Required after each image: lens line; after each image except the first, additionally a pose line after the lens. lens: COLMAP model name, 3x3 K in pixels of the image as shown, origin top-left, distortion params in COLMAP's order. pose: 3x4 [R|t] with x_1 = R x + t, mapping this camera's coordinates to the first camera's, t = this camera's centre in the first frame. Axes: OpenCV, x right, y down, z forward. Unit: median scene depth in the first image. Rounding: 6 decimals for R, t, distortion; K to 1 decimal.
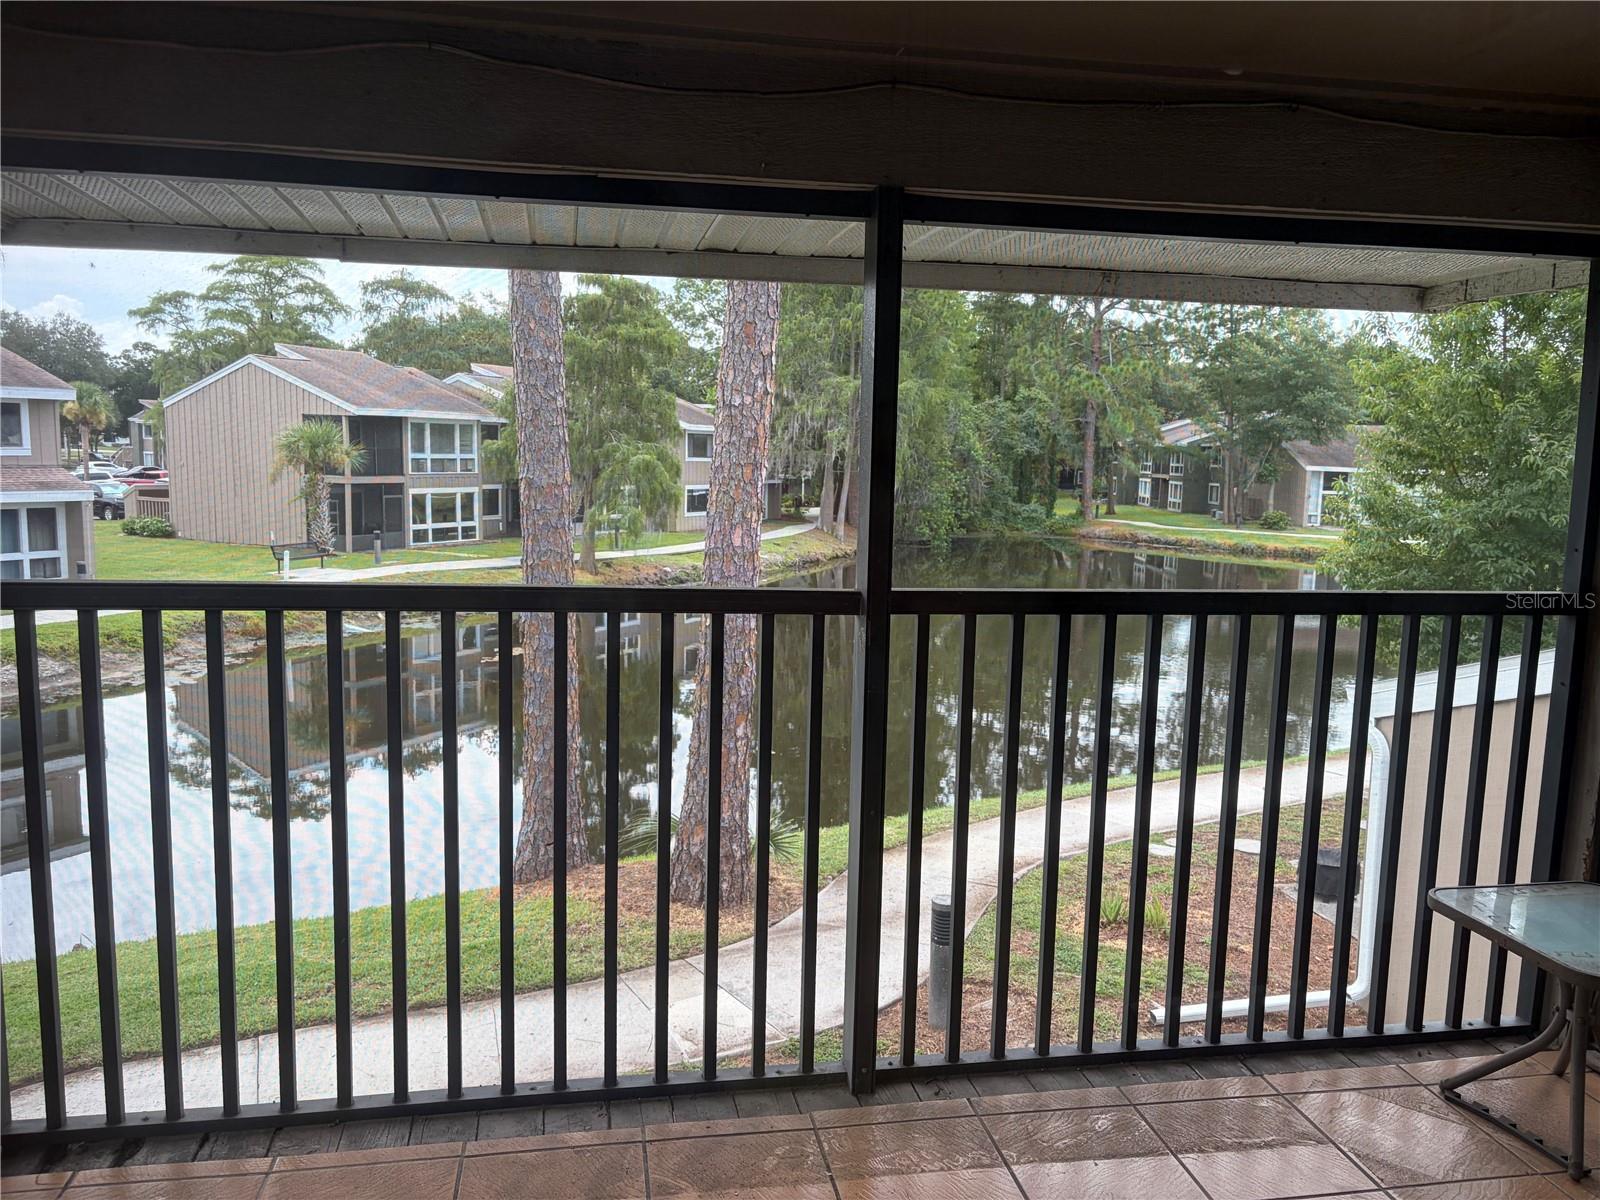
lens RADIAL K [[1204.0, 0, 805.7], [0, 1204.0, 610.3], [0, 0, 1]] dist [0.091343, -0.119856]
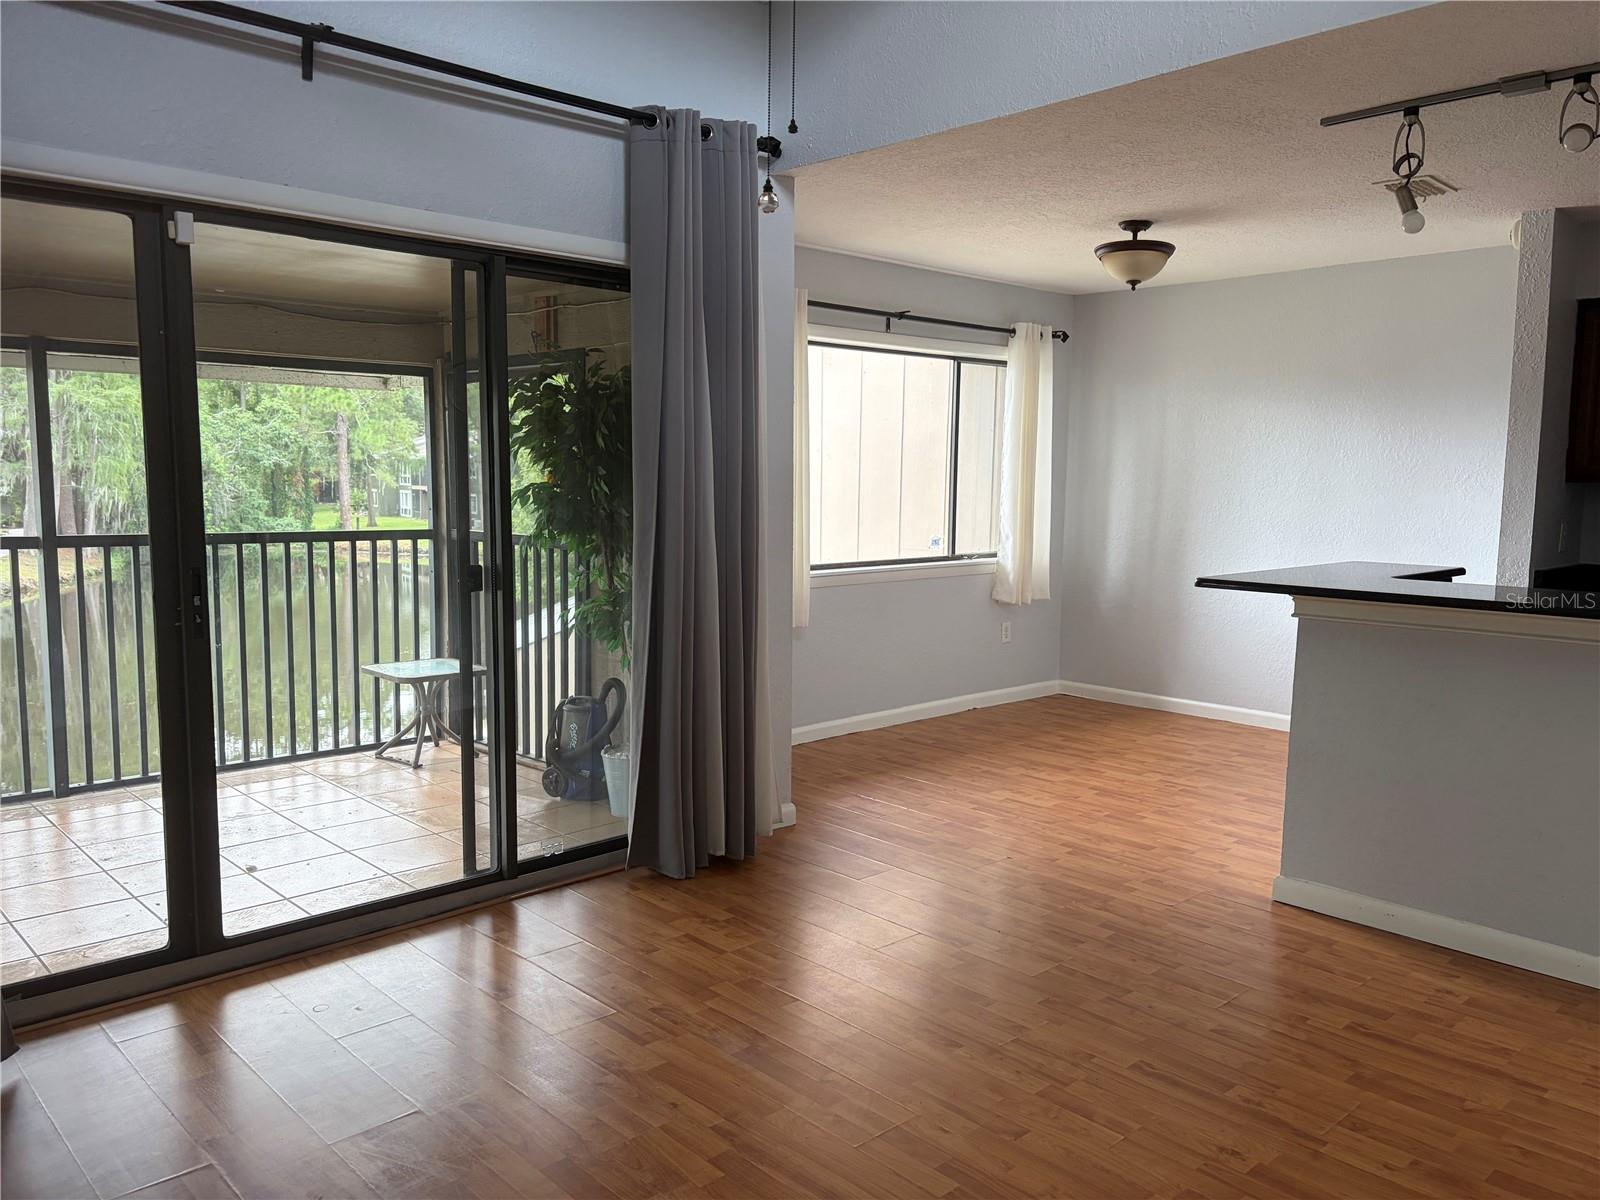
lens RADIAL K [[1210.9, 0, 804.1], [0, 1210.9, 607.4], [0, 0, 1]] dist [0.032016, 0.000630]
pose [[0.837507, -0.071544, 0.541723, 0.000002], [0.078225, 0.996878, 0.010718, 0.008239], [-0.540799, 0.033400, 0.840489, -0.063017]]
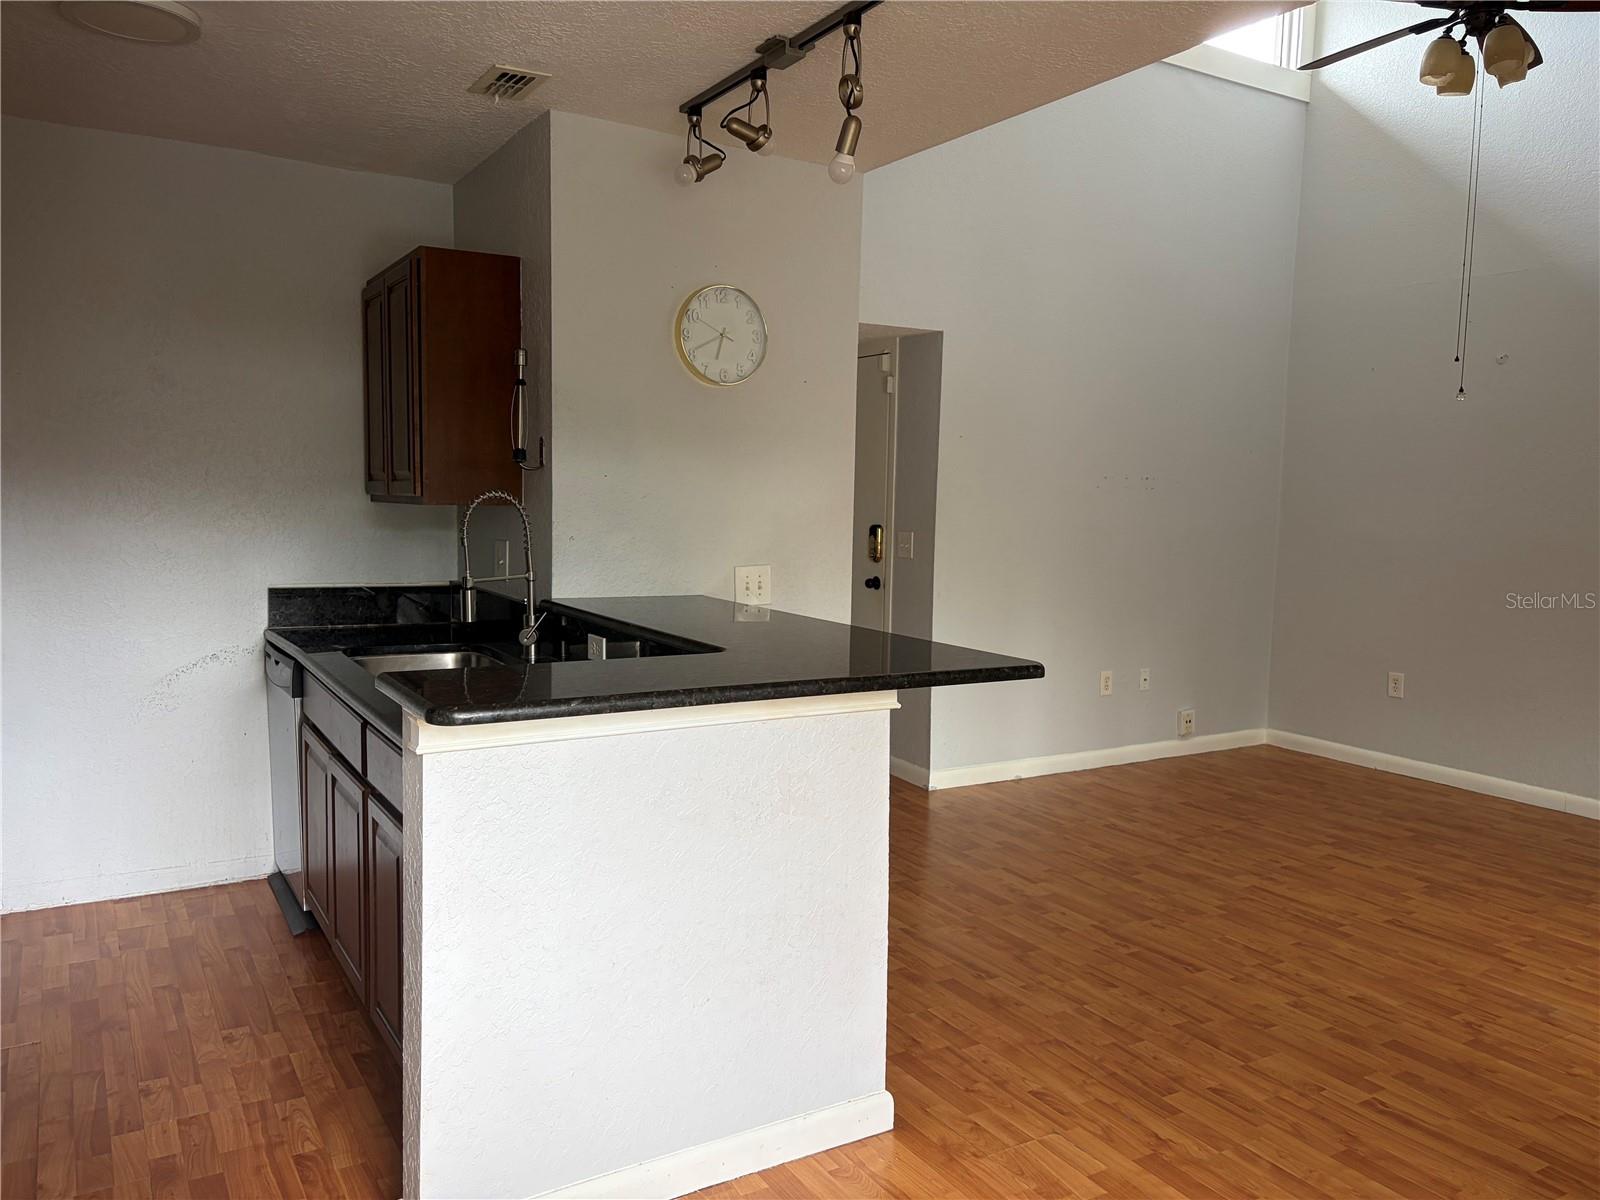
lens RADIAL K [[1206.2, 0, 800.0], [0, 1206.2, 600.0], [0, 0, 1]] dist [0.039607, -0.088329]
pose [[-0.936285, -0.006578, -0.351180, 0.085099], [-0.084751, 0.974514, 0.207702, -0.002091], [0.340863, 0.224231, -0.912980, 0.024857]]
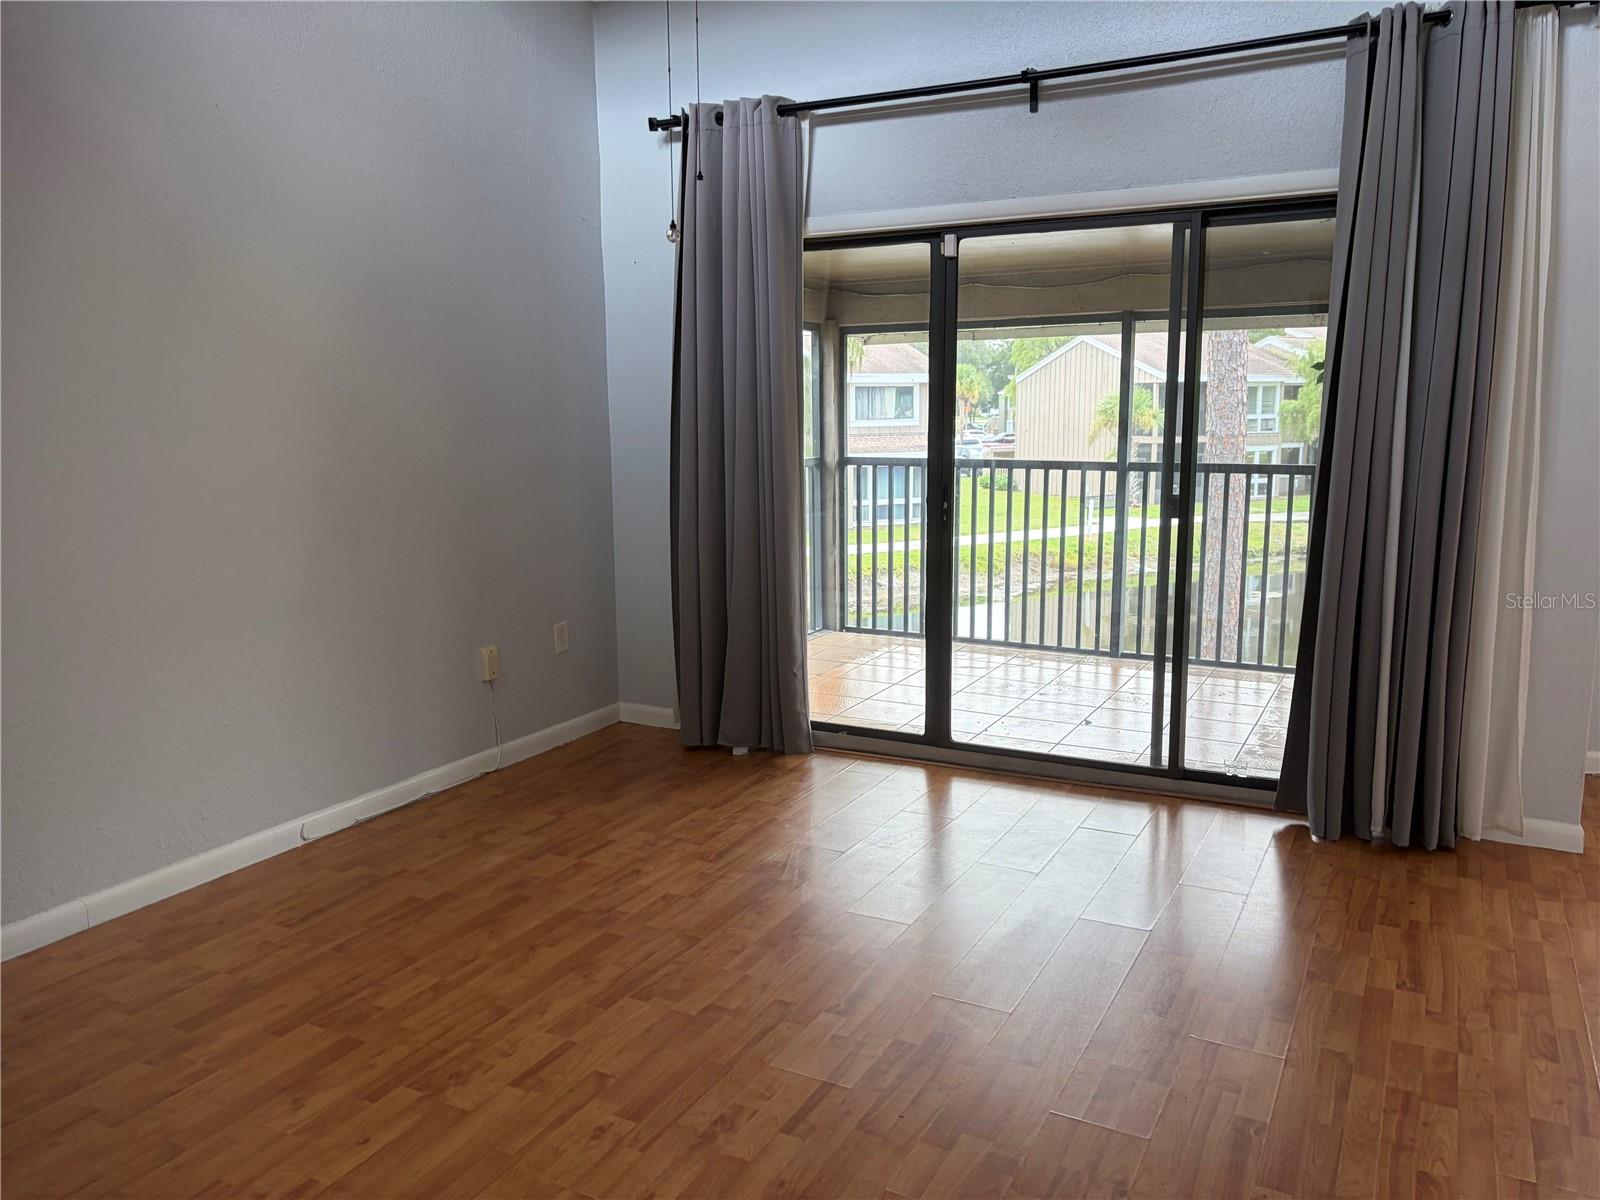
lens RADIAL K [[1203.7, 0, 808.0], [0, 1203.7, 600.3], [0, 0, 1]] dist [0.053179, -0.057421]
pose [[0.790200, 0.070255, -0.608808, 0.053527], [-0.056372, 0.997528, 0.041945, 0.009988], [0.610250, 0.001175, 0.792208, -0.070707]]
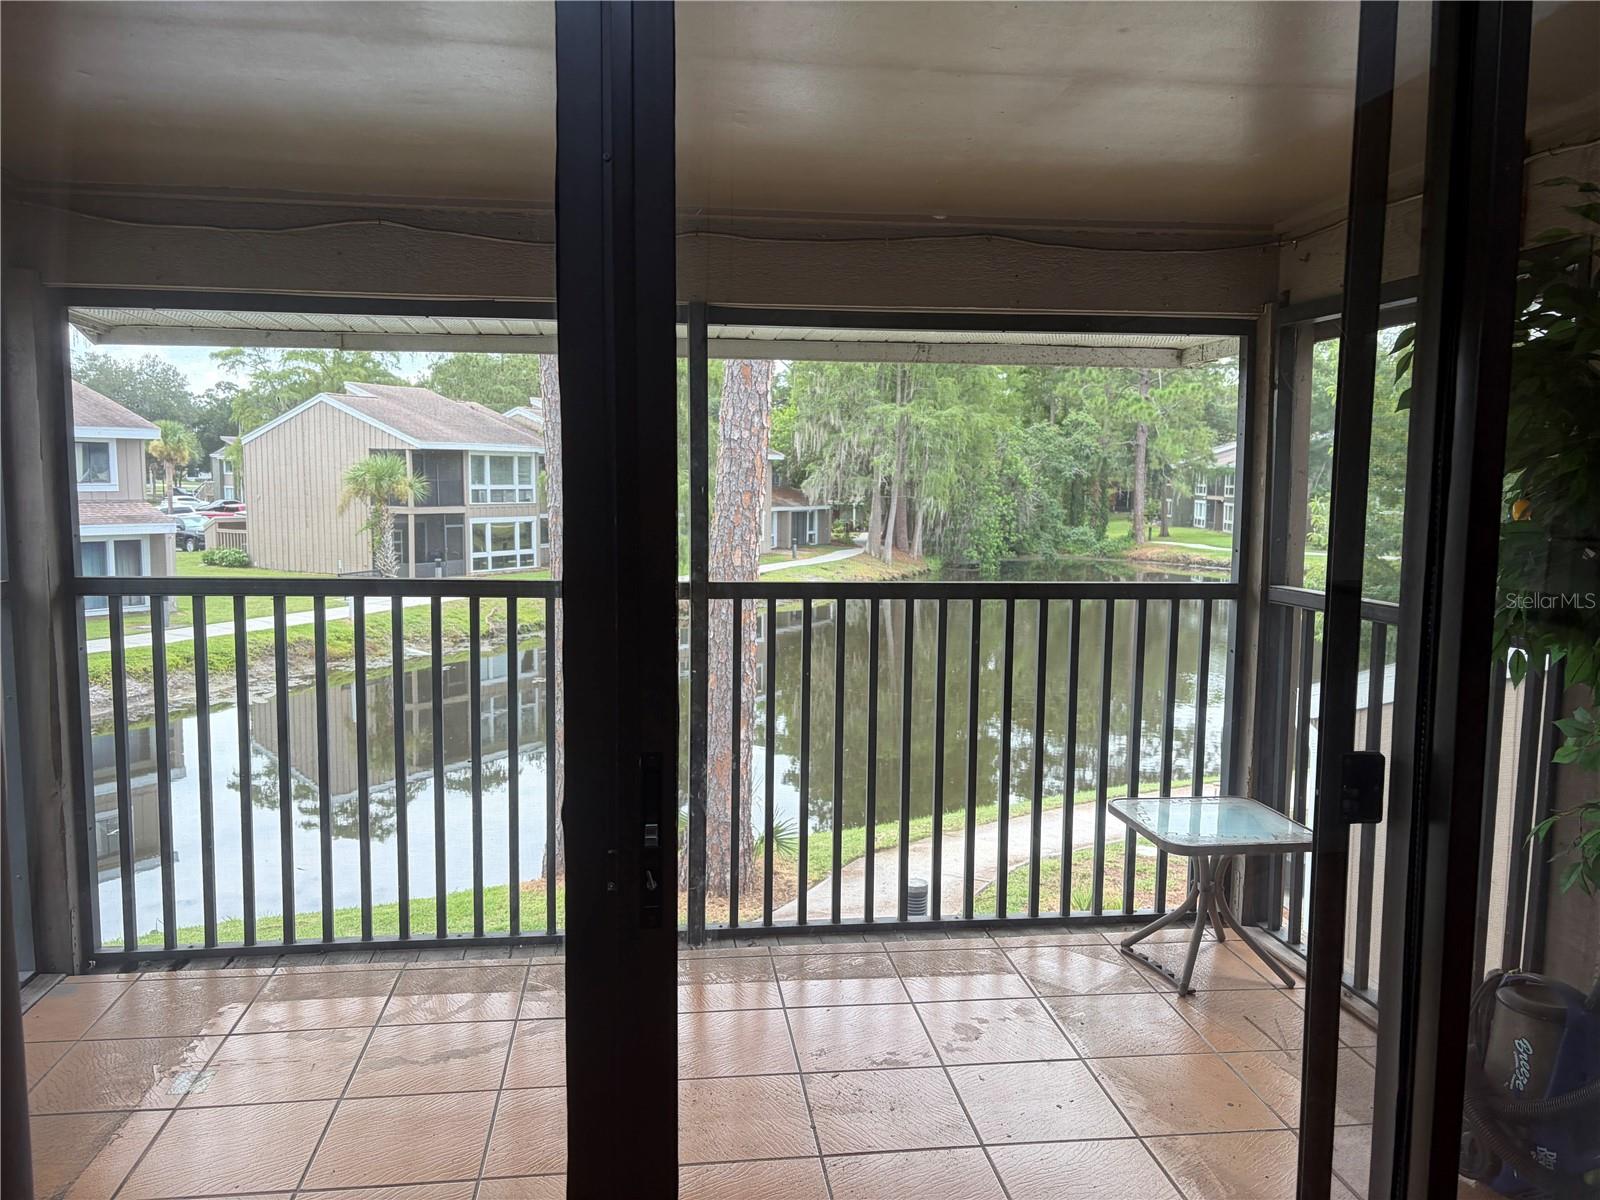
lens RADIAL K [[1207.8, 0, 800.0], [0, 1207.8, 600.0], [0, 0, 1]] dist [0.075717, -0.091747]
pose [[0.998446, -0.006595, -0.055336, 0.012003], [0.004938, 0.999537, -0.030031, 0.002237], [0.055508, 0.029711, 0.998016, -0.019274]]
